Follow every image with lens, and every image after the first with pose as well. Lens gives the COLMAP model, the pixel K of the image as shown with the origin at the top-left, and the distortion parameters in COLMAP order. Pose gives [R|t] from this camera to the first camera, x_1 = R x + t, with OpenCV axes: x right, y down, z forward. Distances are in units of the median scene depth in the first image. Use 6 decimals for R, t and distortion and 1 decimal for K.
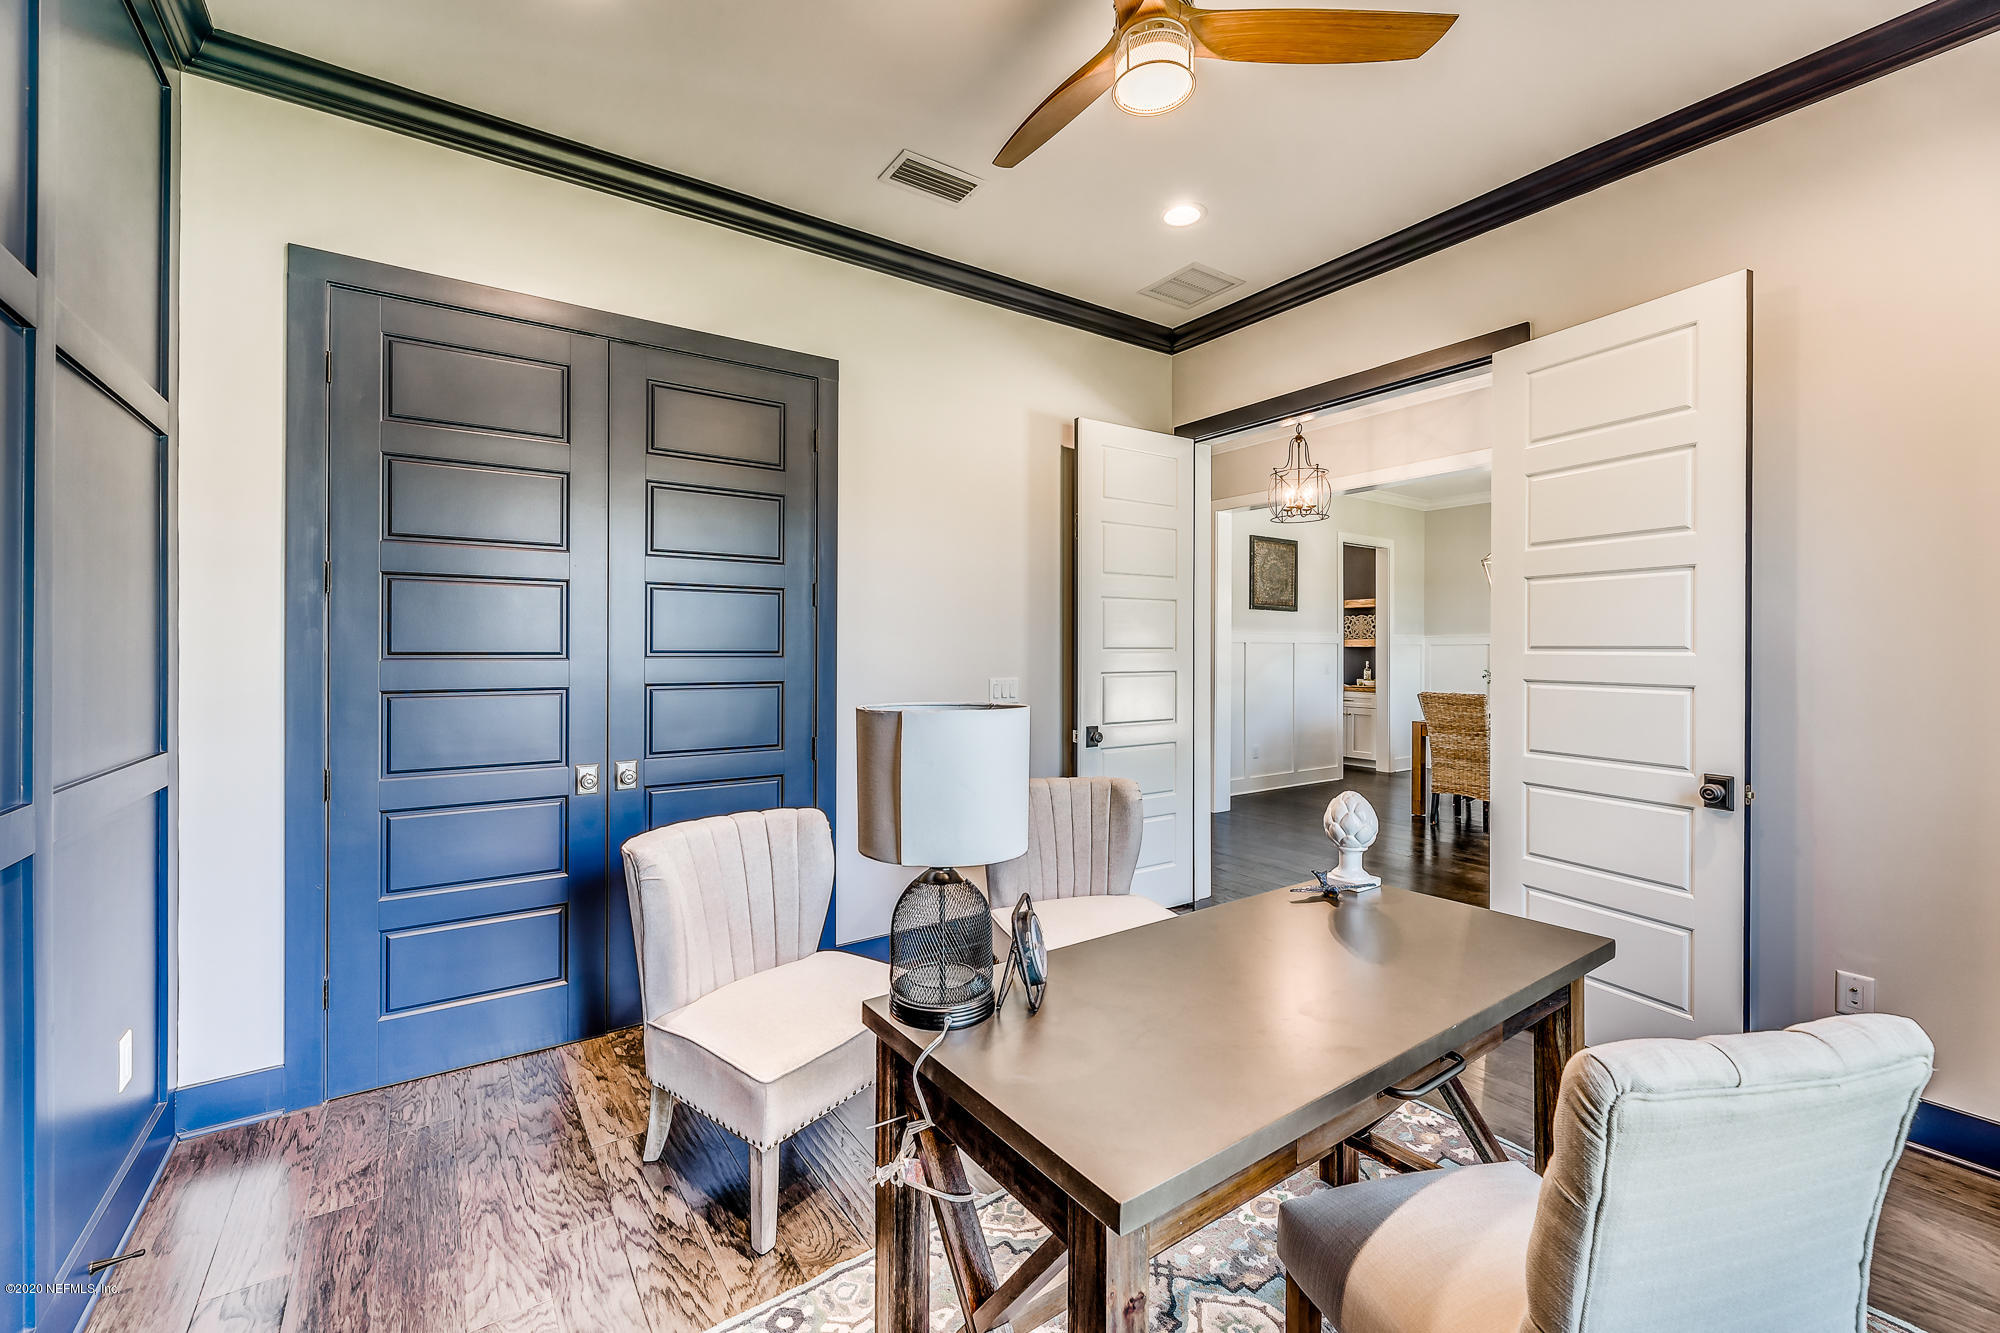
lens RADIAL K [[815.0, 0, 989.1], [0, 815.0, 672.5], [0, 0, 1]] dist [-0.001121, 0.000491]
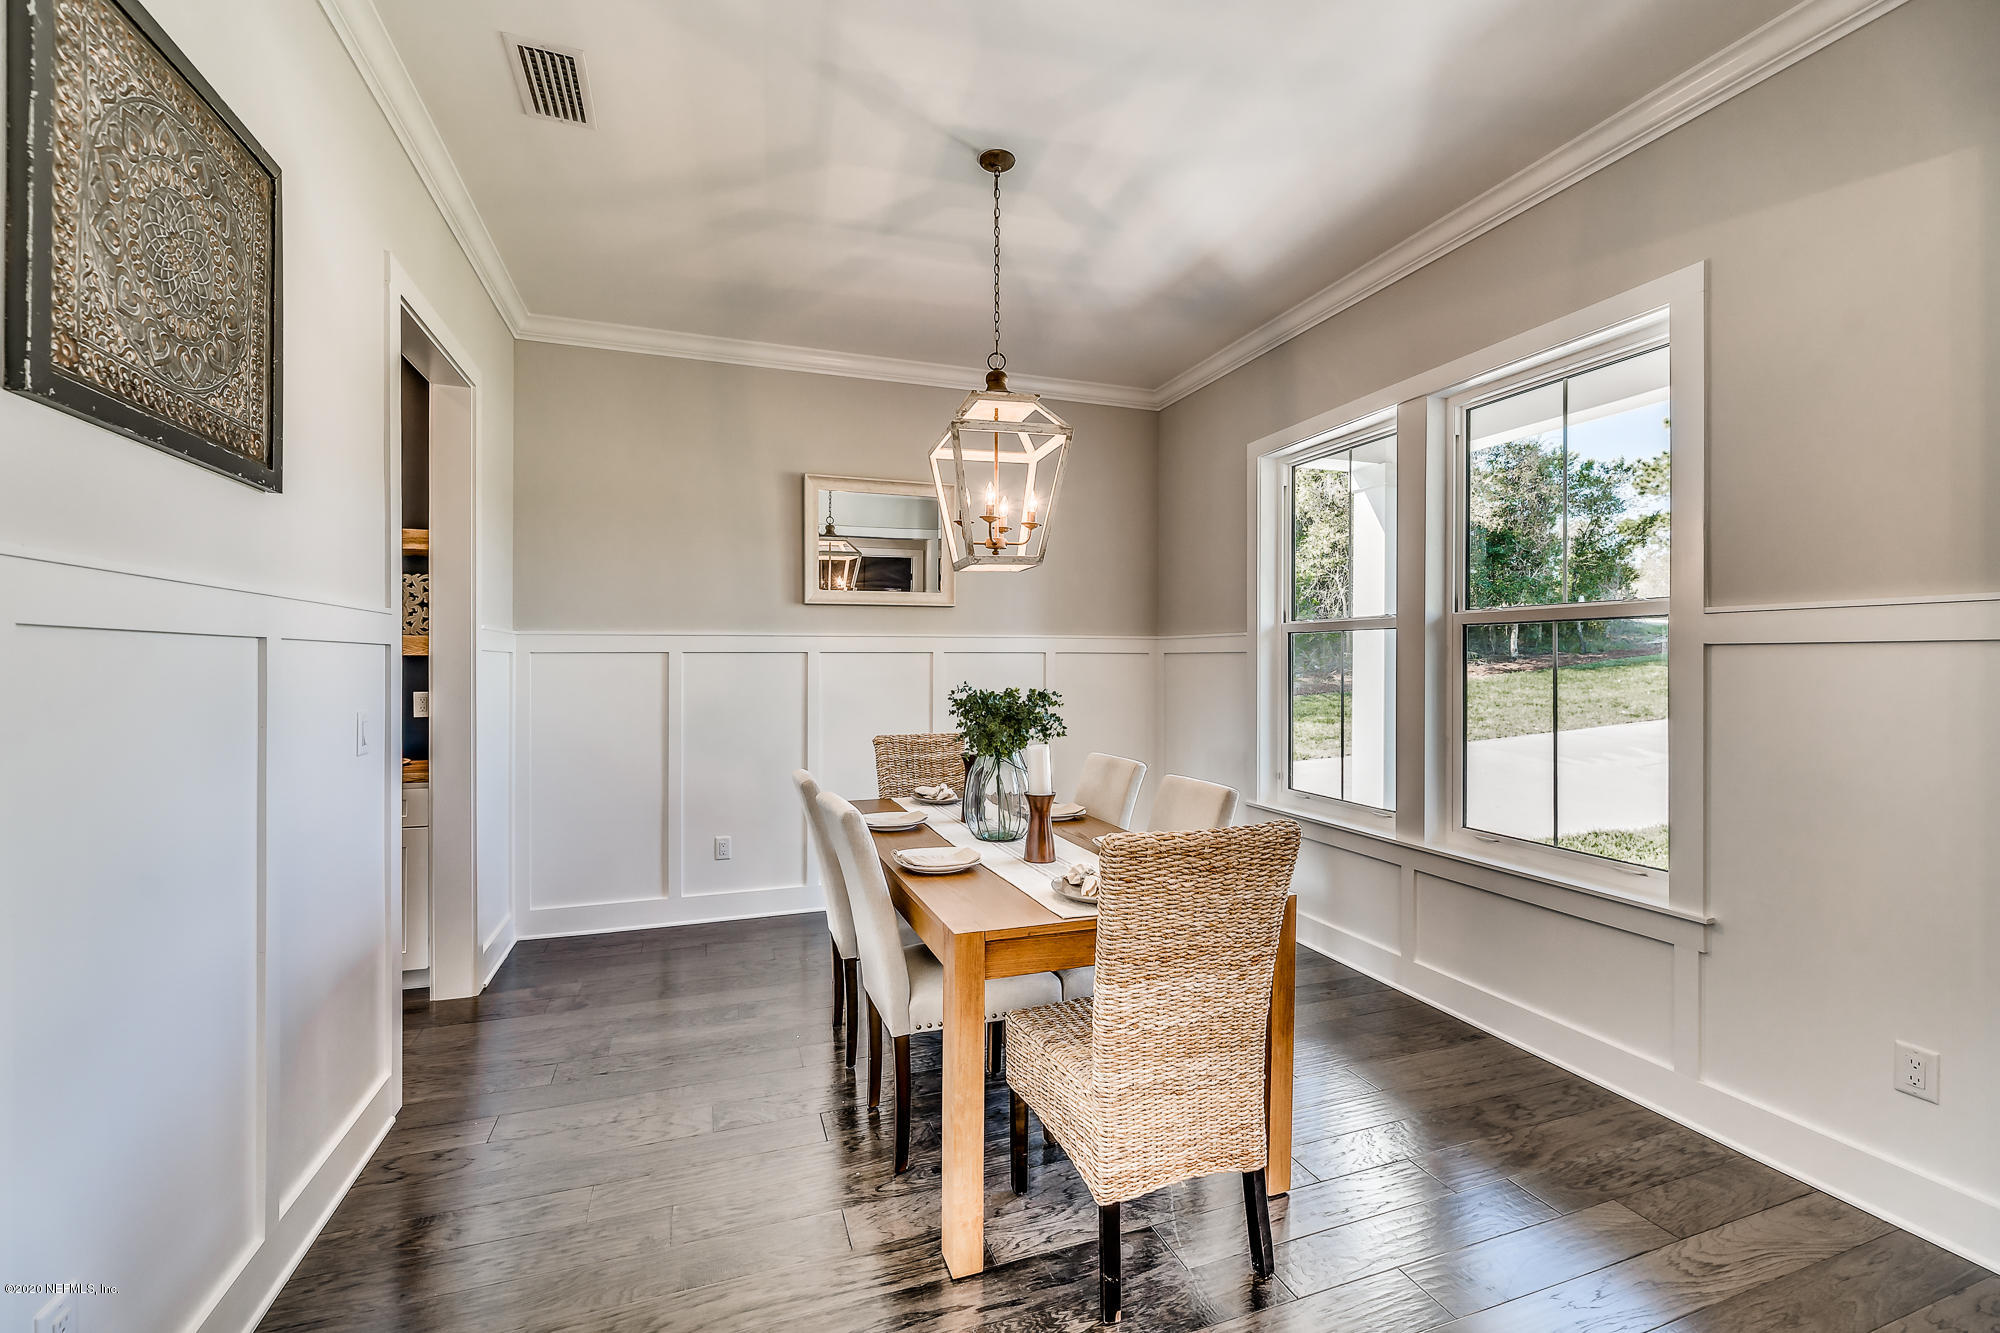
lens RADIAL K [[815.0, 0, 955.1], [0, 815.0, 672.4], [0, 0, 1]] dist [-0.001121, 0.000491]
pose [[0.258696, -0.002663, 0.965955, 0.189749], [0.019695, 0.999803, -0.002518, -0.019669], [-0.965758, 0.019675, 0.258698, 0.684403]]
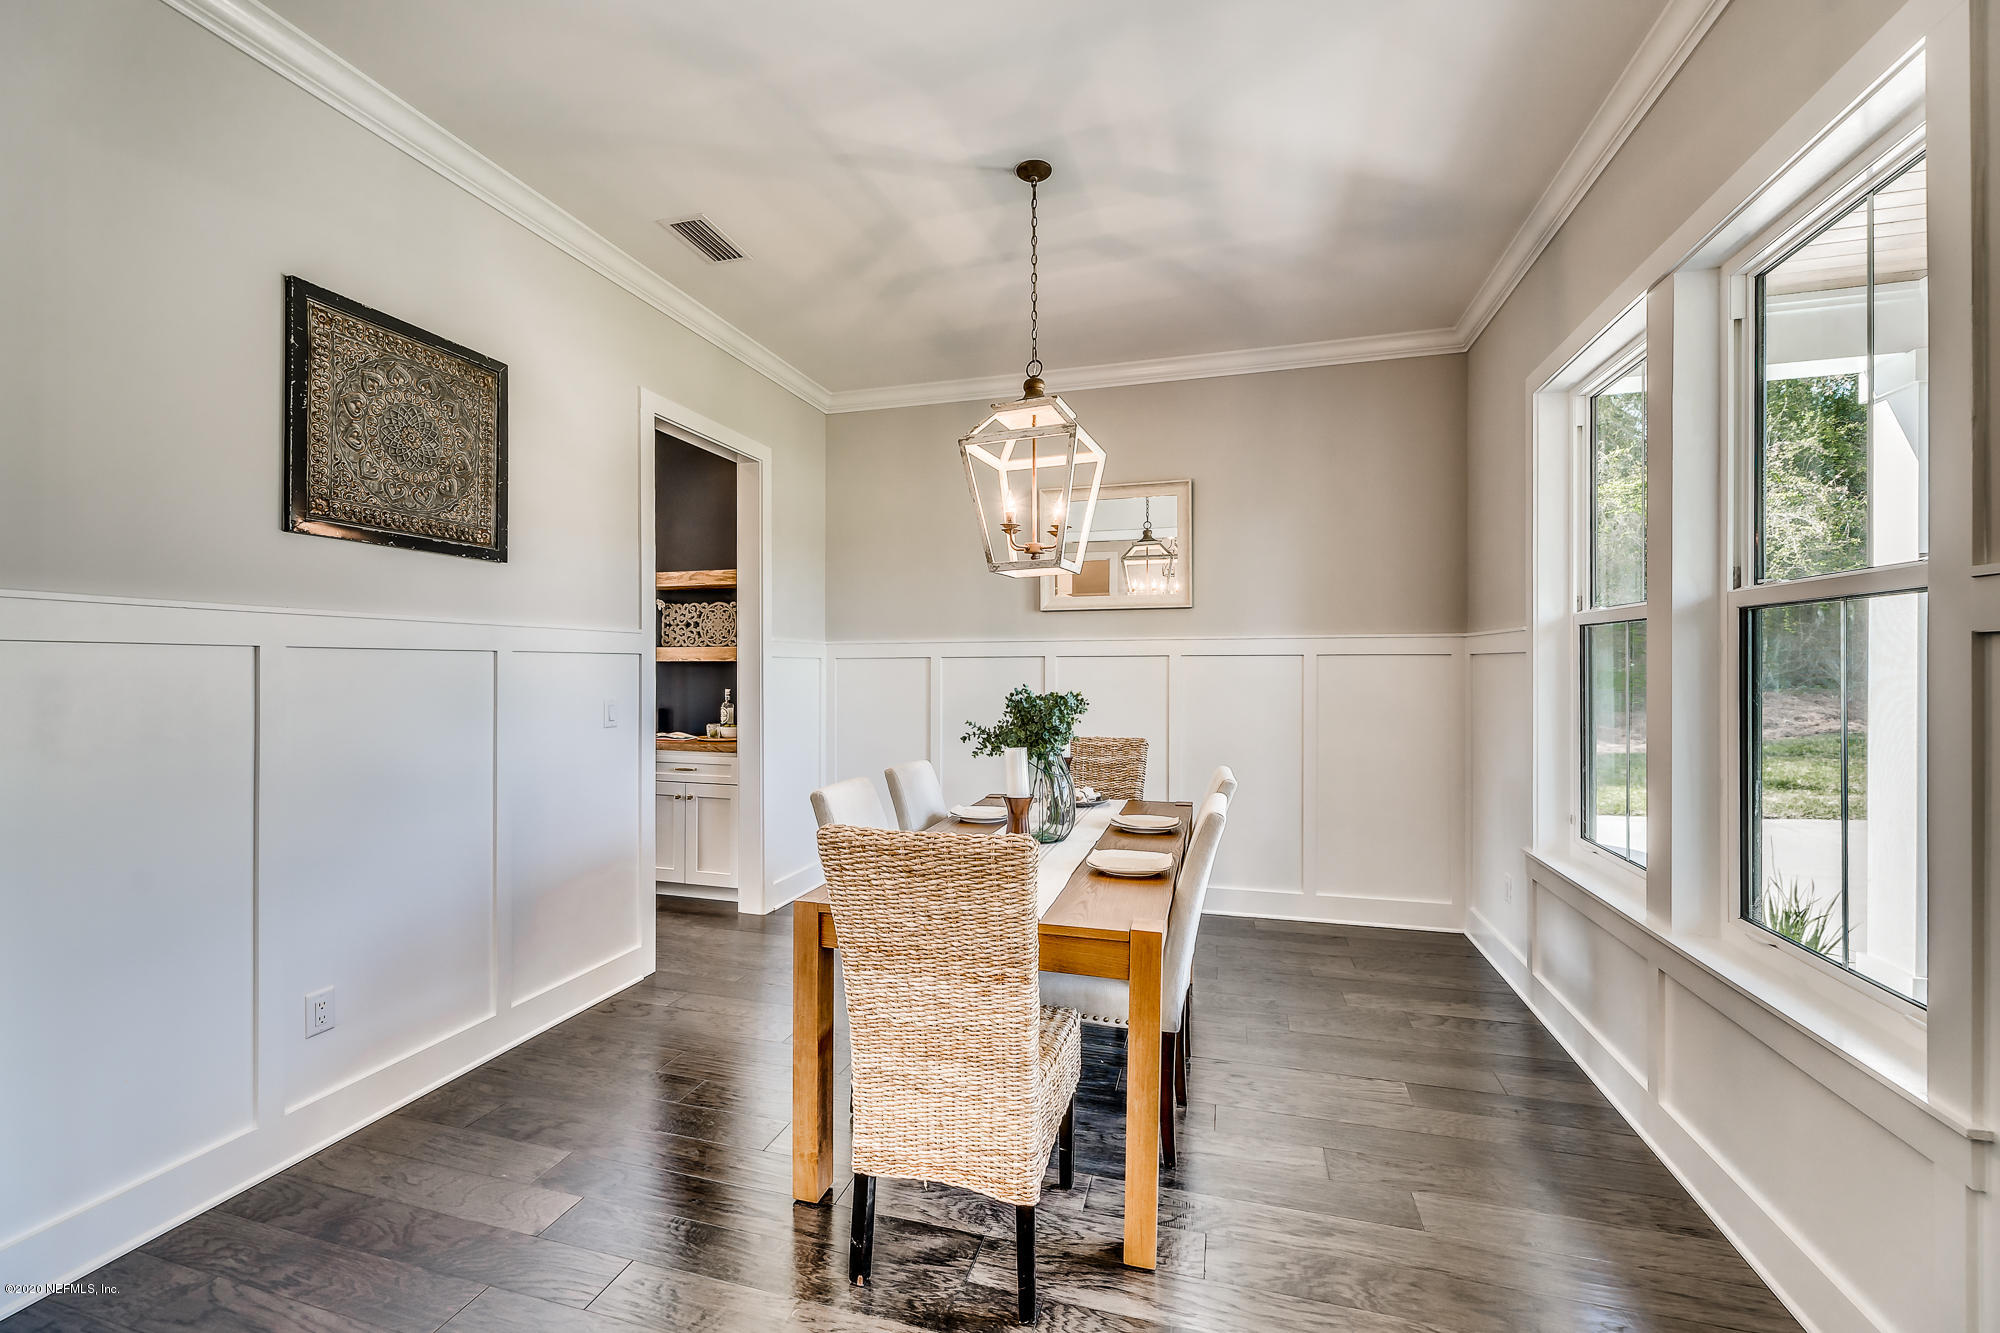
lens RADIAL K [[815.0, 0, 992.3], [0, 815.0, 675.9], [0, 0, 1]] dist [-0.001121, 0.000491]
pose [[0.765249, 0.001268, 0.643733, 0.276796], [0.007920, 0.999904, -0.011385, -0.016706], [-0.643686, 0.013811, 0.765165, 0.523184]]
